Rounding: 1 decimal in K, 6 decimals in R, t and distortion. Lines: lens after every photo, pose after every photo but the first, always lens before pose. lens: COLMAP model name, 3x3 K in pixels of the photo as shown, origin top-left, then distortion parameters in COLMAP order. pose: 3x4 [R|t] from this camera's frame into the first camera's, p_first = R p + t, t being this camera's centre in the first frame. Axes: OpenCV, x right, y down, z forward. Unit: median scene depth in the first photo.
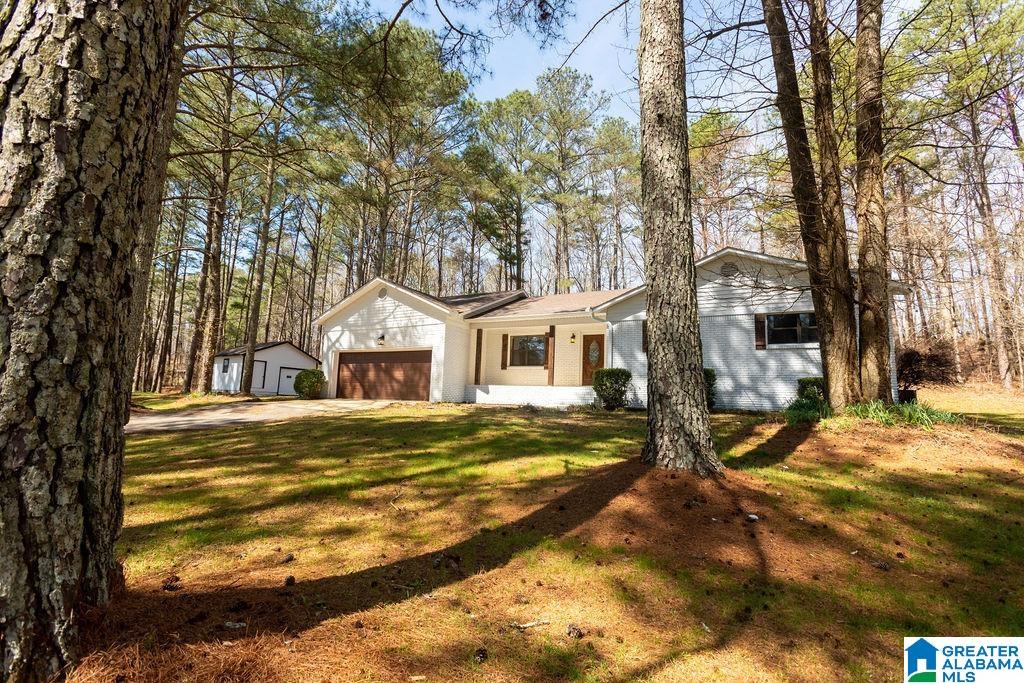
lens RADIAL K [[470.1, 0, 508.2], [0, 470.1, 340.1], [0, 0, 1]] dist [-0.073876, 0.033461]
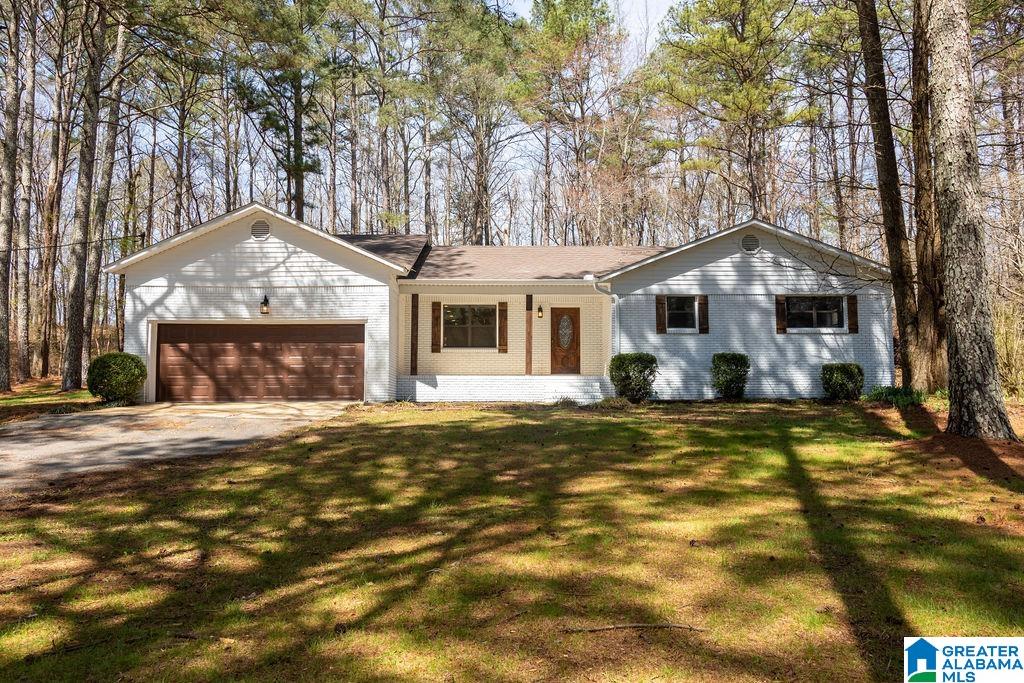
lens RADIAL K [[763.7, 0, 512.0], [0, 763.7, 341.5], [0, 0, 1]] dist [-0.054222, 0.000356]
pose [[0.875705, 0.007897, 0.482781, -0.476425], [-0.036378, 0.998104, 0.049658, -0.014721], [-0.481474, -0.061049, 0.874332, -0.048972]]
